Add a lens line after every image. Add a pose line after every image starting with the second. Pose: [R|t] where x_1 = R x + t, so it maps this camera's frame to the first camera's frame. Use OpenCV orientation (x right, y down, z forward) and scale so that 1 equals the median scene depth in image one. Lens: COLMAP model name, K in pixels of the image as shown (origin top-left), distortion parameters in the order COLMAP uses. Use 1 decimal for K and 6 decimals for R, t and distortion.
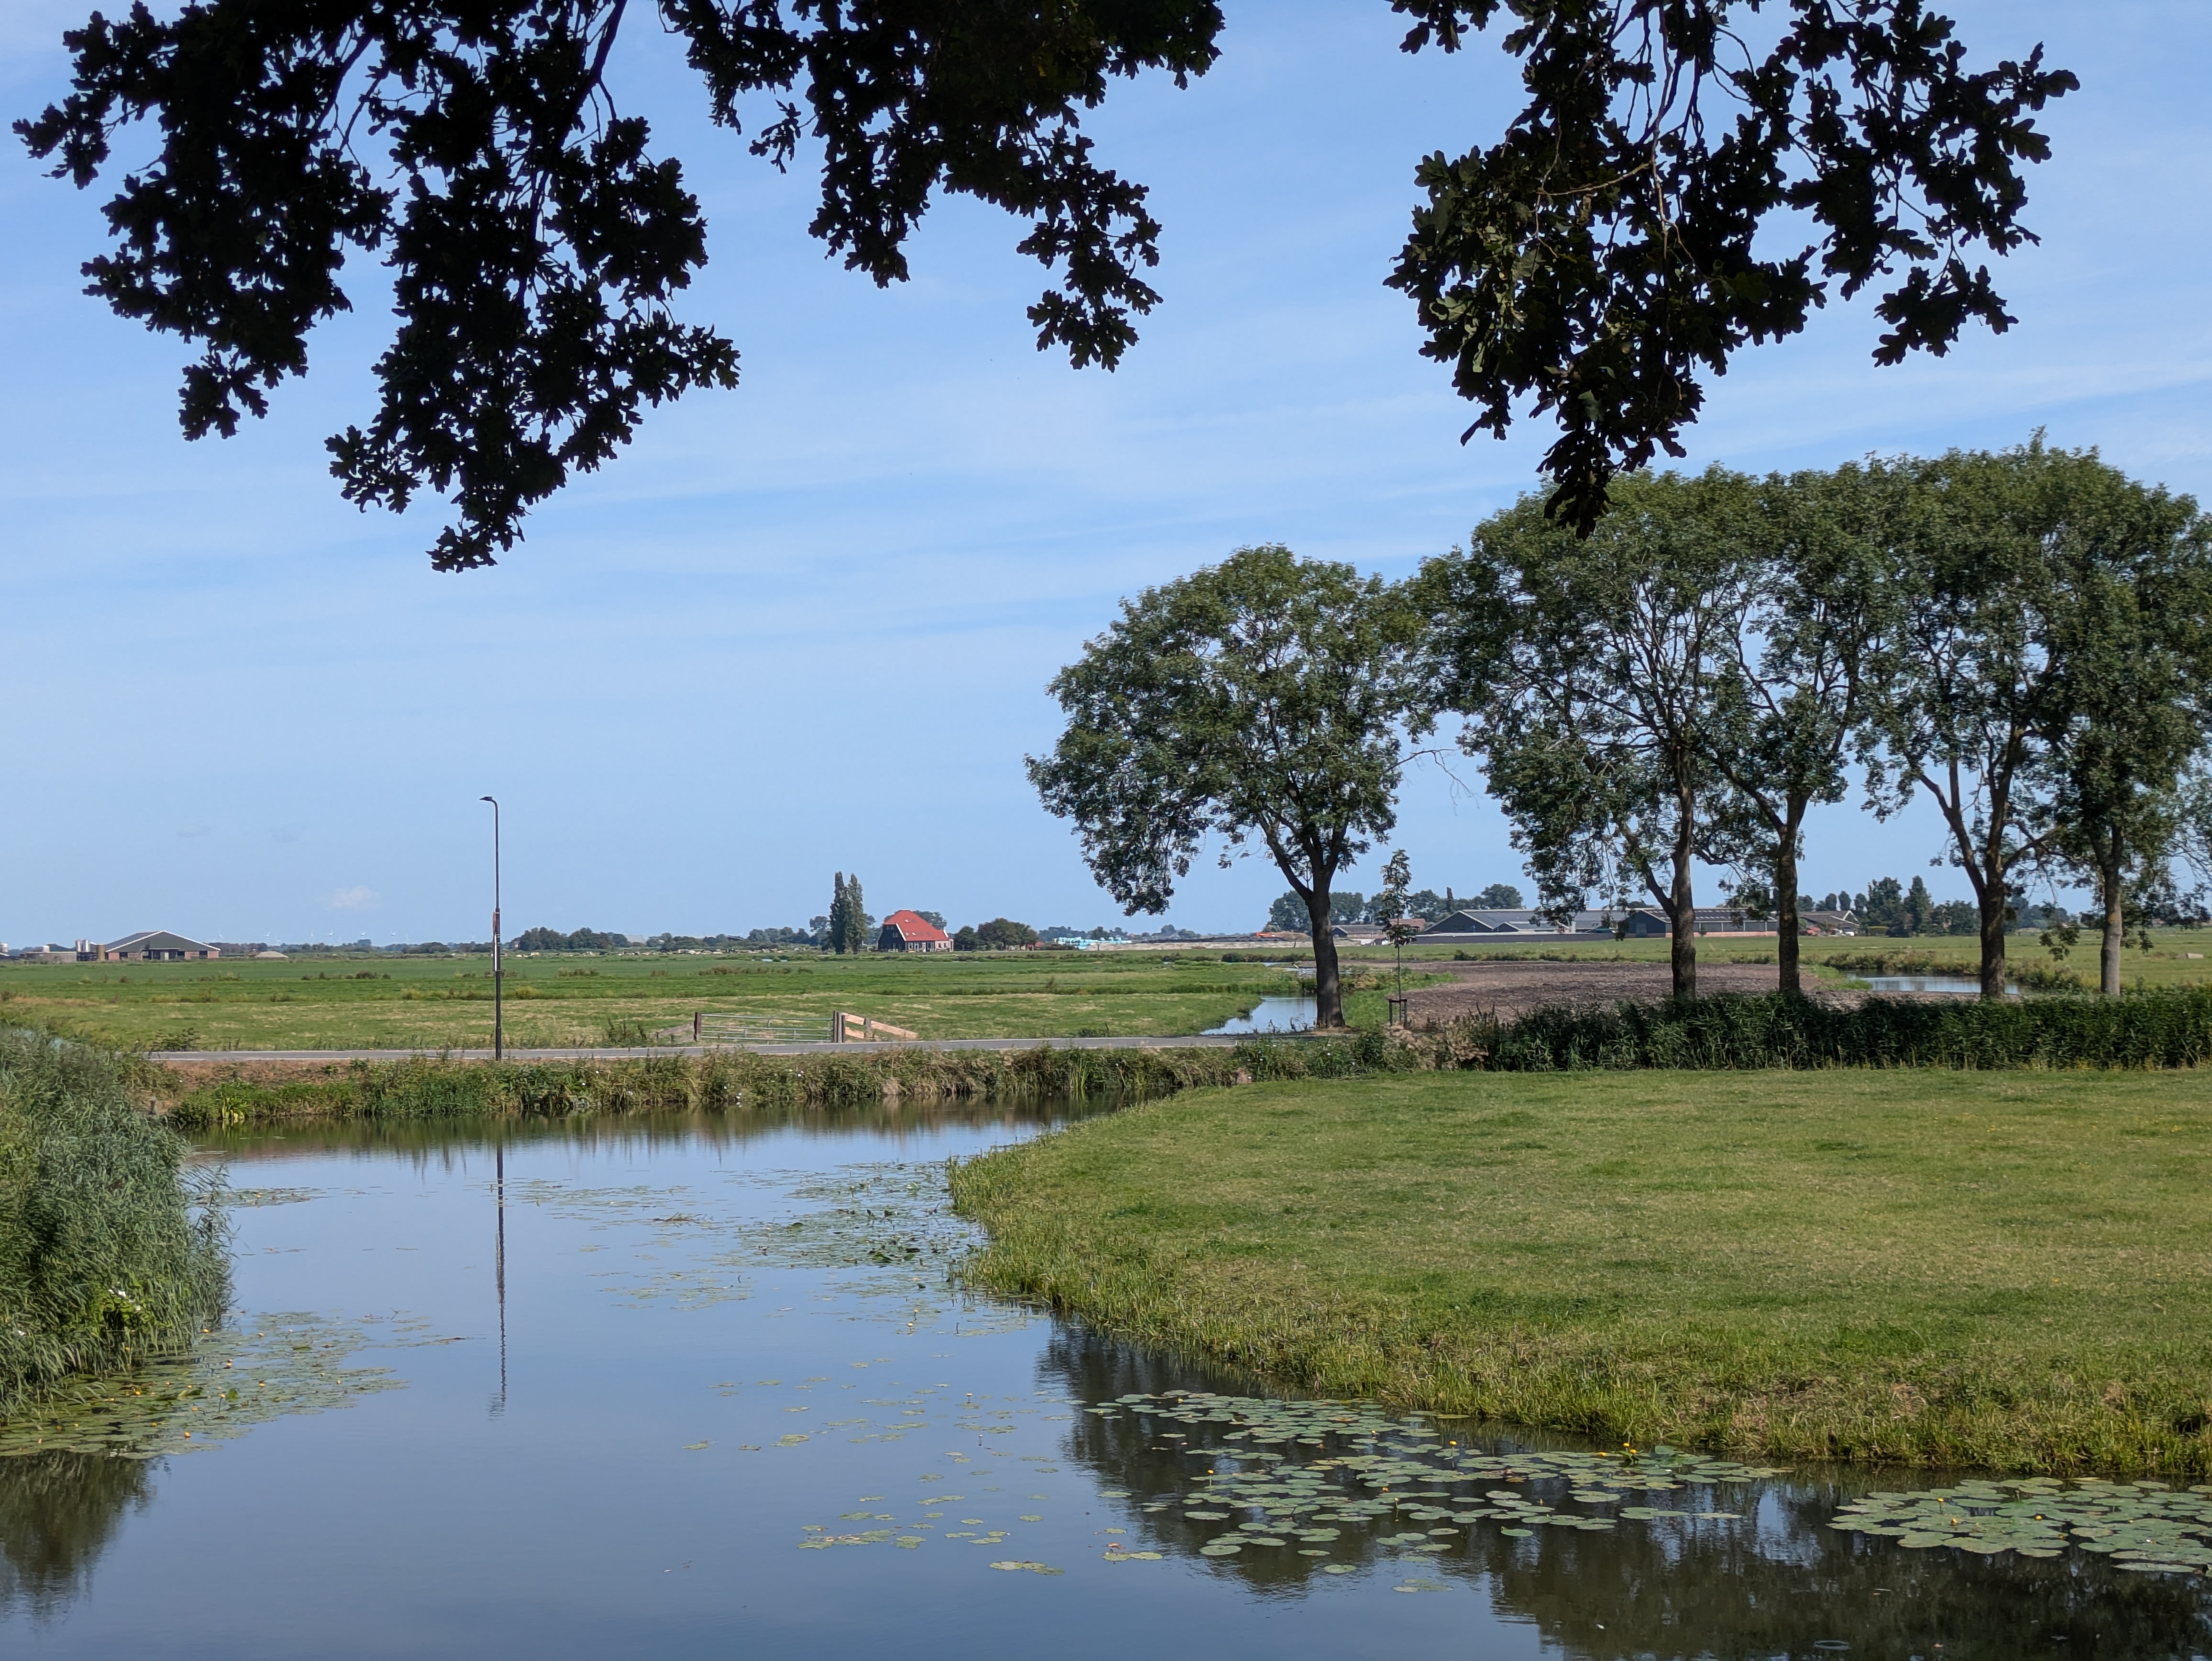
lens RADIAL K [[3290.6, 0, 1095.2], [0, 3290.6, 853.5], [0, 0, 1]] dist [0.055165, -0.381086]
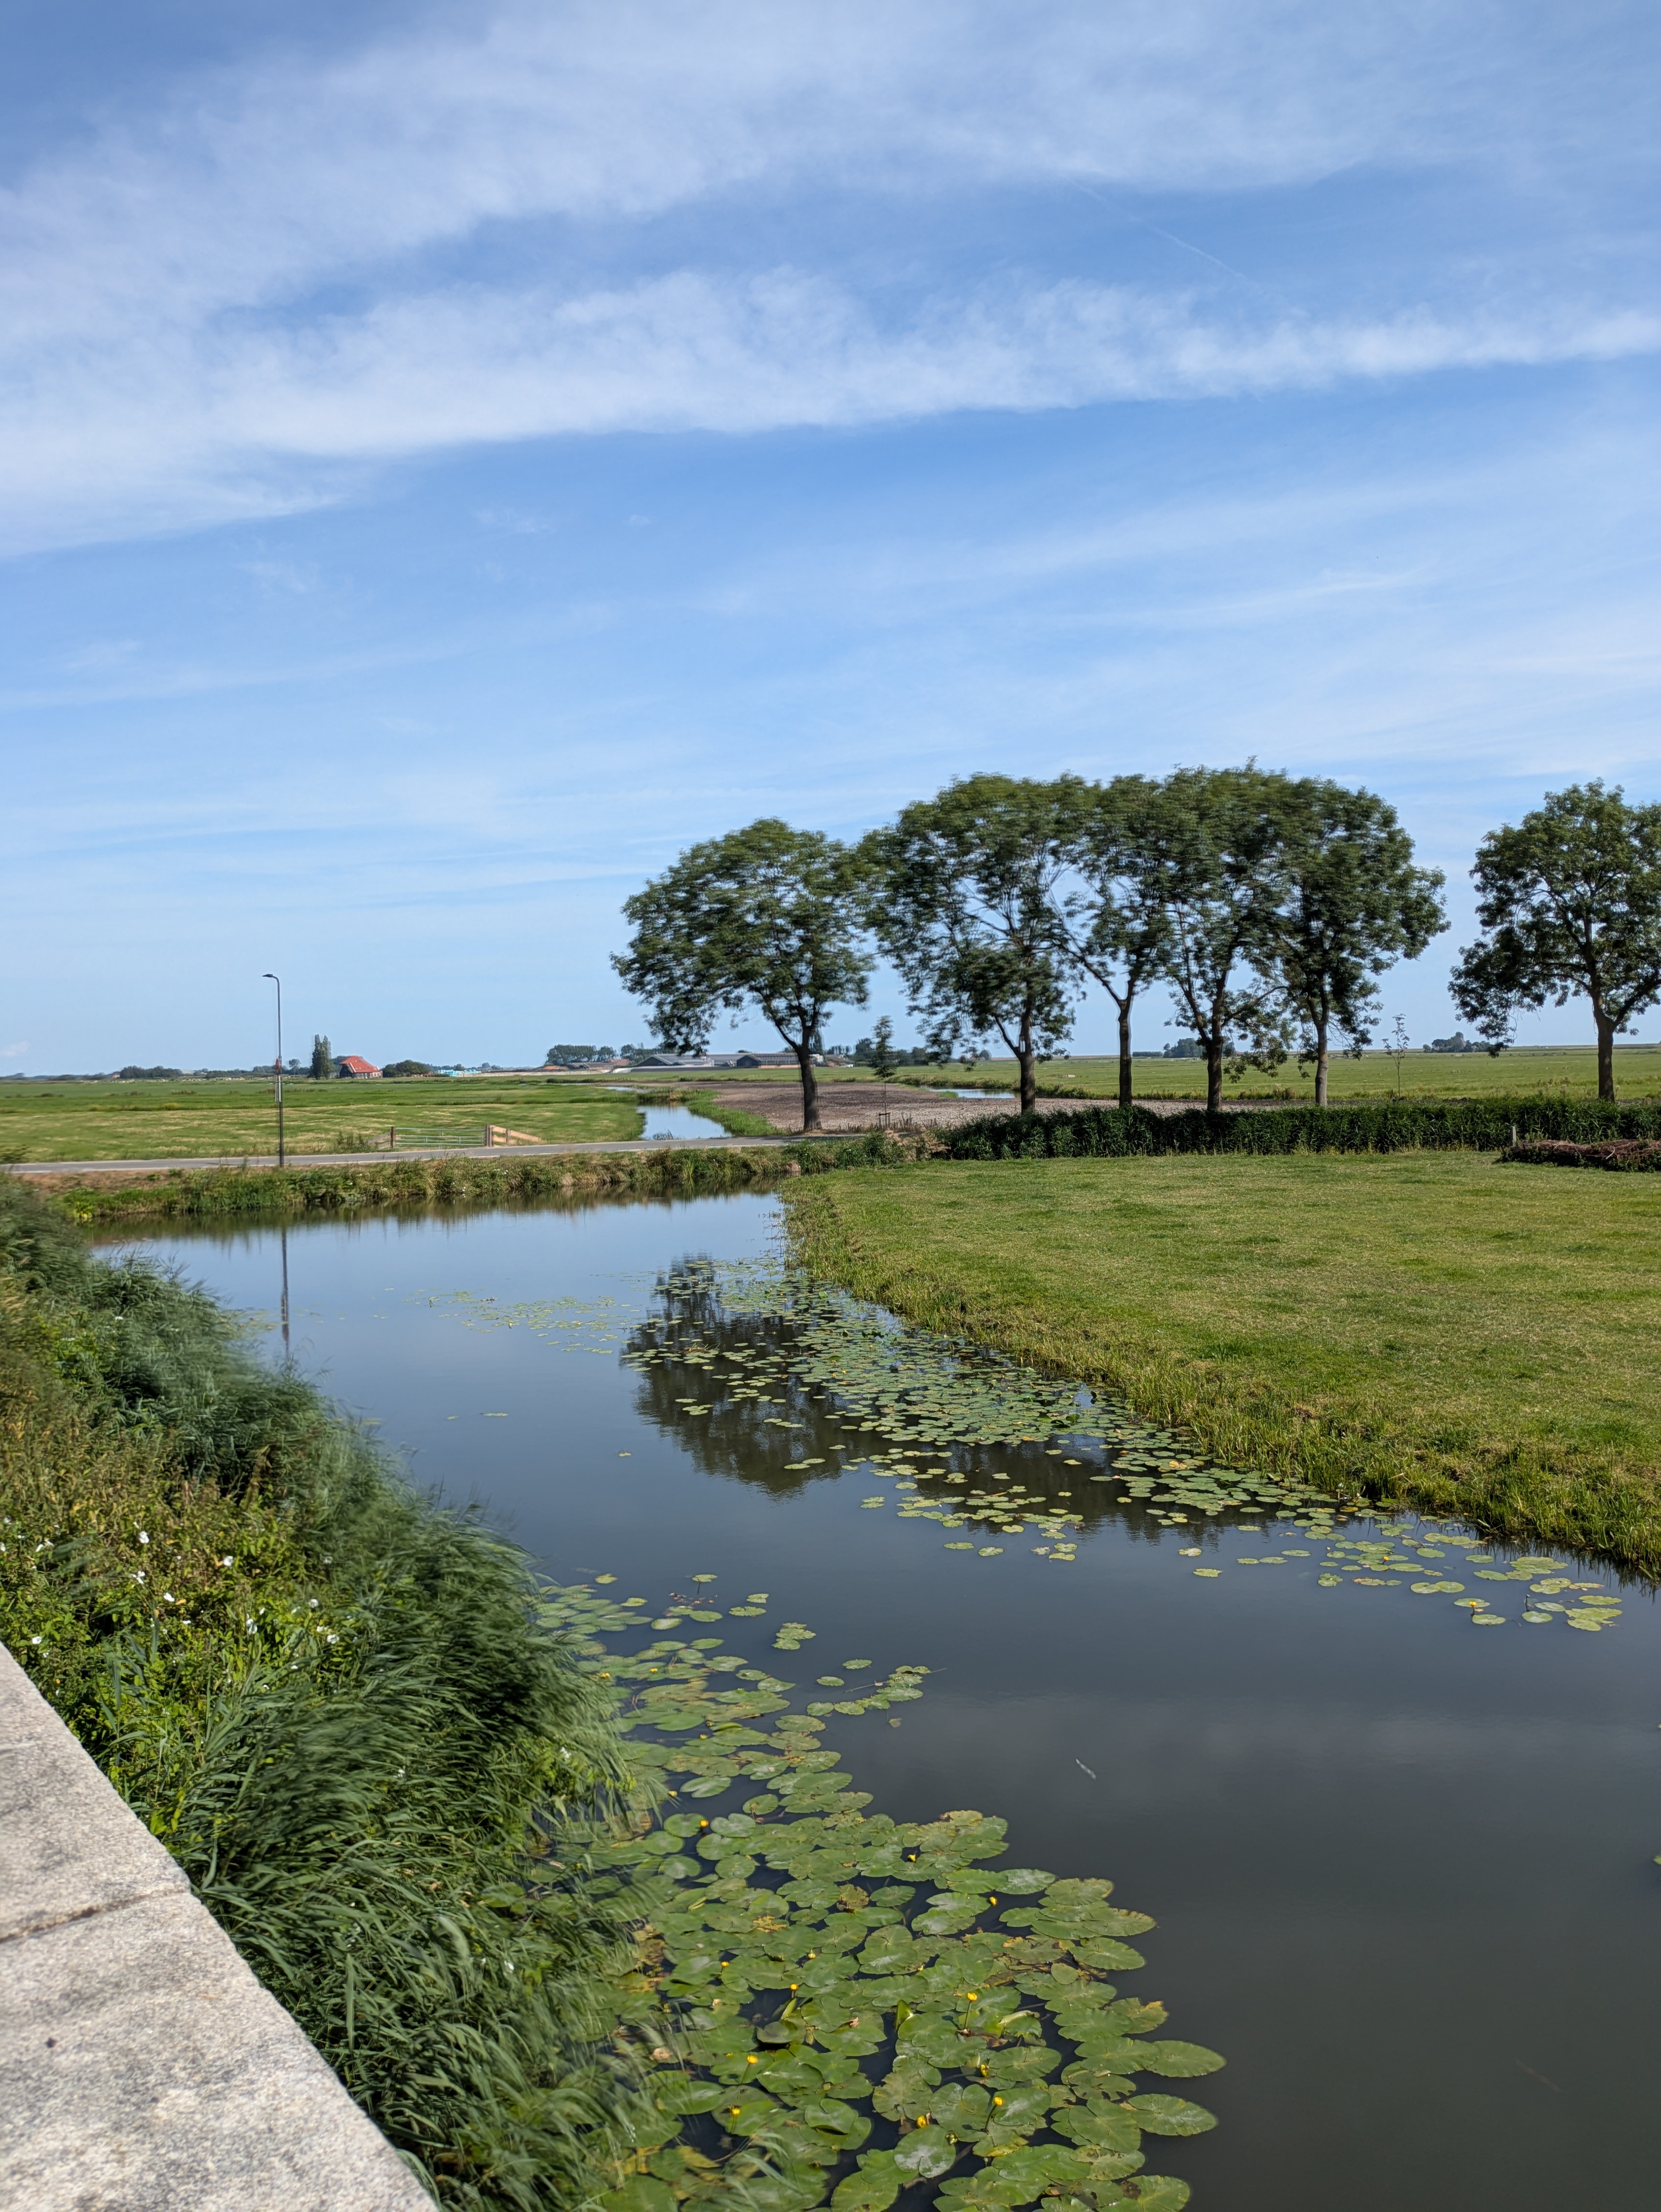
lens RADIAL K [[1643.6, 0, 831.1], [0, 1643.6, 1043.1], [0, 0, 1]] dist [0.005513, -0.025105]
pose [[0.969343, -0.001701, 0.245705, -0.122565], [-0.000825, 0.999948, 0.010178, 0.004147], [-0.245709, -0.010069, 0.969291, 0.273499]]
